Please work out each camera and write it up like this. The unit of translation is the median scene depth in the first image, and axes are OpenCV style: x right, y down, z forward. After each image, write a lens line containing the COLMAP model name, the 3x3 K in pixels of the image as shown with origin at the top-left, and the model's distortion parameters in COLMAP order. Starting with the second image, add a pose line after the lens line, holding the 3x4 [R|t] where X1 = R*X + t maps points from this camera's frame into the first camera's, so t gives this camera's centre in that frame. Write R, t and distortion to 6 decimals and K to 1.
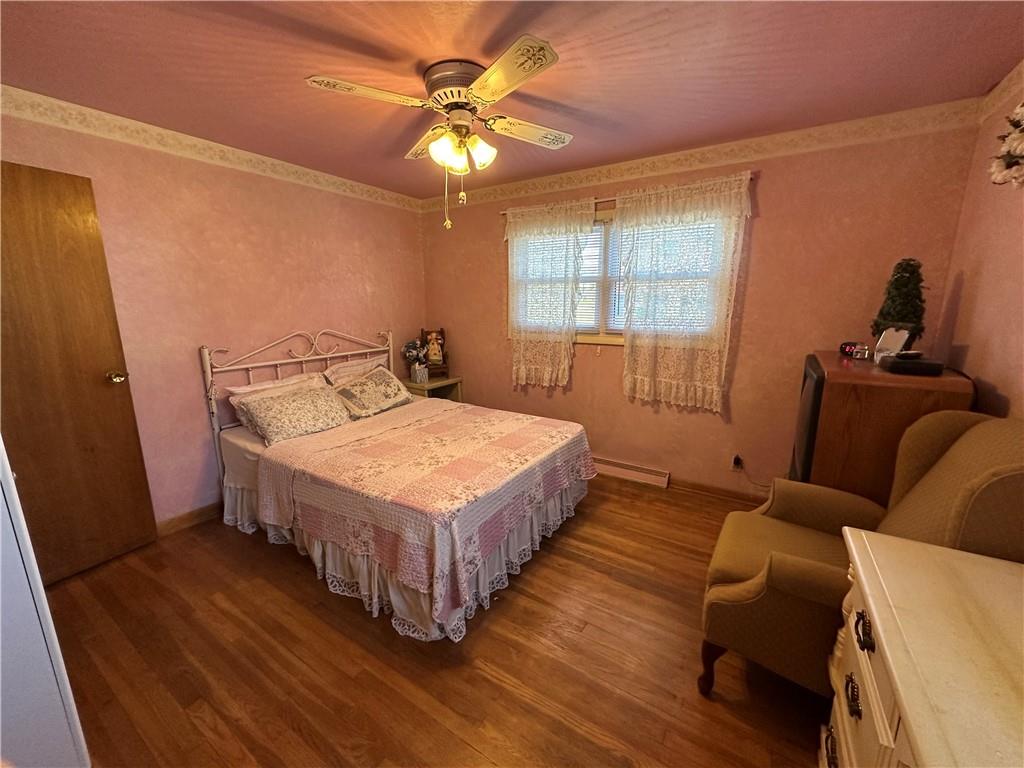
lens RADIAL K [[406.3, 0, 511.0], [0, 406.3, 385.4], [0, 0, 1]] dist [-0.000499, -0.000071]
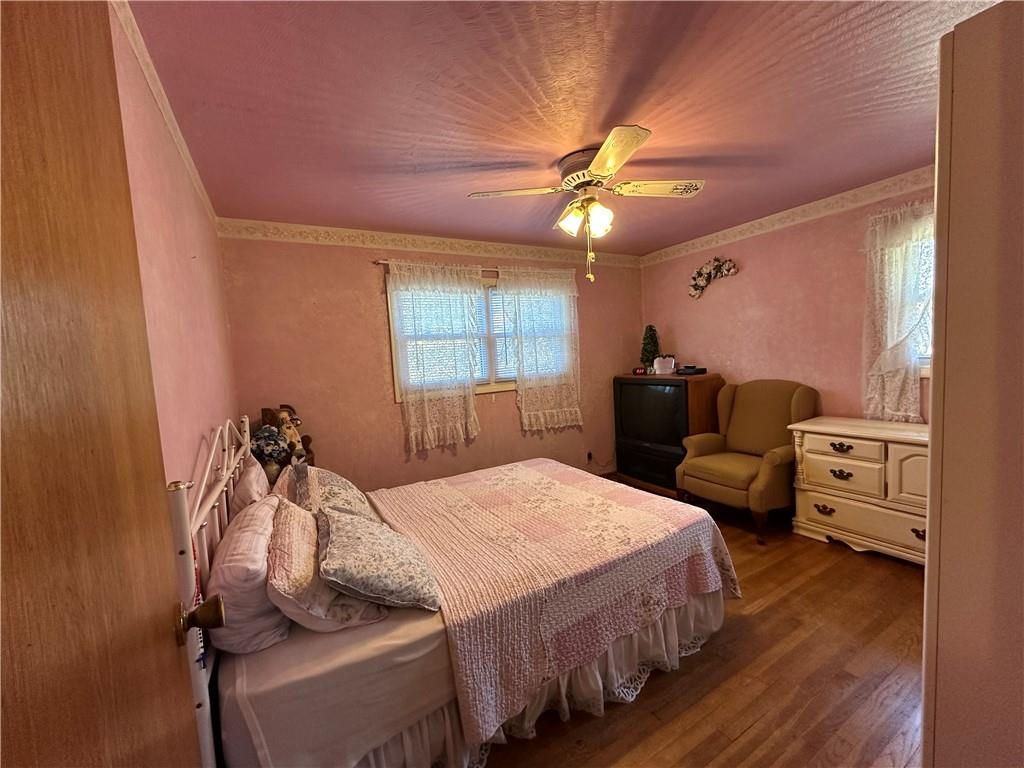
lens RADIAL K [[406.3, 0, 511.0], [0, 406.3, 385.4], [0, 0, 1]] dist [-0.000499, -0.000071]
pose [[0.461828, -0.089794, 0.882413, -0.820229], [0.237692, 0.971003, -0.025592, -0.088527], [-0.854528, 0.221562, 0.469780, 0.476610]]
